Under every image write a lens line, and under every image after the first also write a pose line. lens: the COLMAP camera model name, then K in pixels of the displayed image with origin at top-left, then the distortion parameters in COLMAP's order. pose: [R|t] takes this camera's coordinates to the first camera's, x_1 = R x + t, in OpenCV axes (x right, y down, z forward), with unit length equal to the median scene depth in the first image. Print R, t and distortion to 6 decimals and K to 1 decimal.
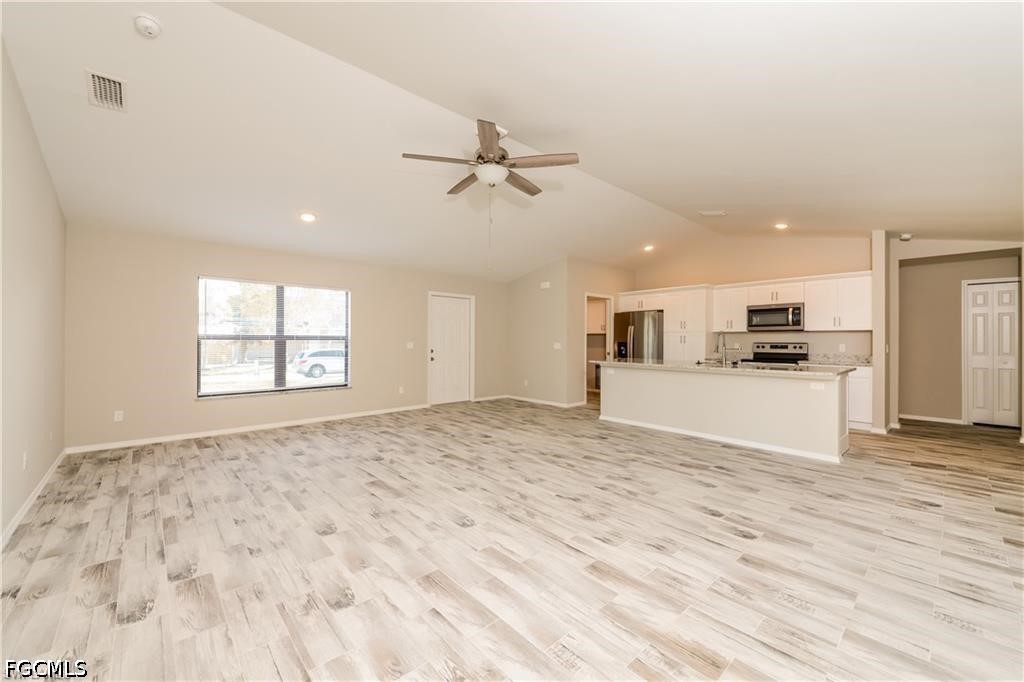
lens RADIAL K [[415.4, 0, 512.0], [0, 415.4, 341.0], [0, 0, 1]] dist [0.014955, -0.000388]
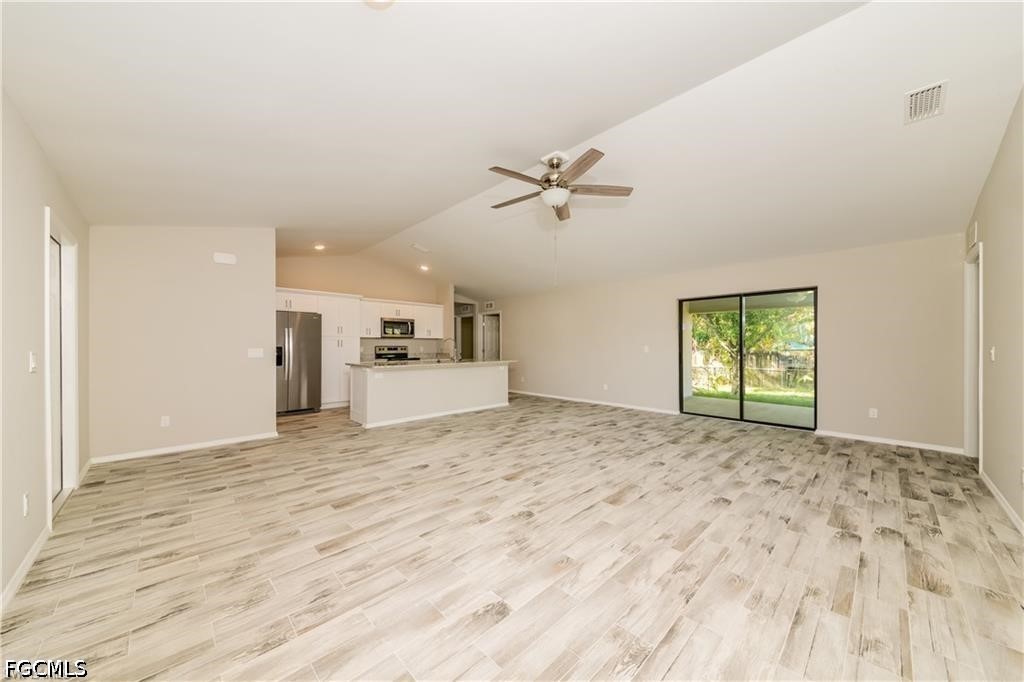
lens RADIAL K [[359.5, 0, 512.0], [0, 359.5, 341.0], [0, 0, 1]] dist [0.002025, 0.000342]
pose [[-0.040855, 0.004428, 0.999155, -0.678284], [0.006702, 0.999969, -0.004157, -0.005808], [-0.999143, 0.006526, -0.040884, 0.763440]]
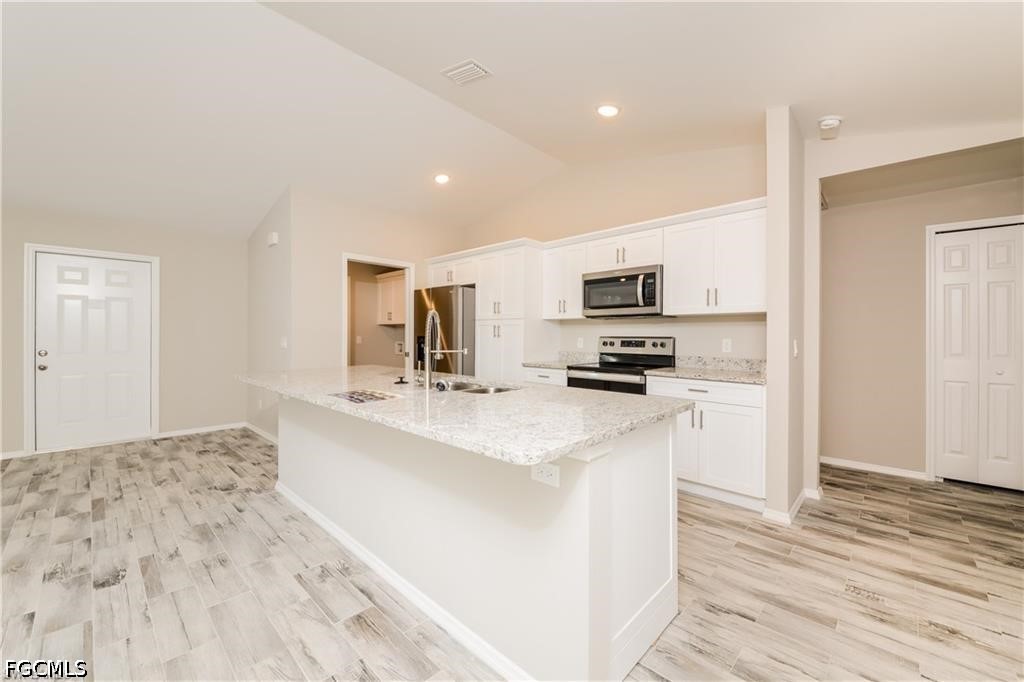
lens RADIAL K [[411.0, 0, 511.5], [0, 411.0, 337.2], [0, 0, 1]] dist [0.018035, -0.000264]
pose [[0.997235, -0.001748, 0.074292, 0.499622], [0.001322, 0.999982, 0.005784, 0.001505], [-0.074301, -0.005670, 0.997220, 0.510811]]
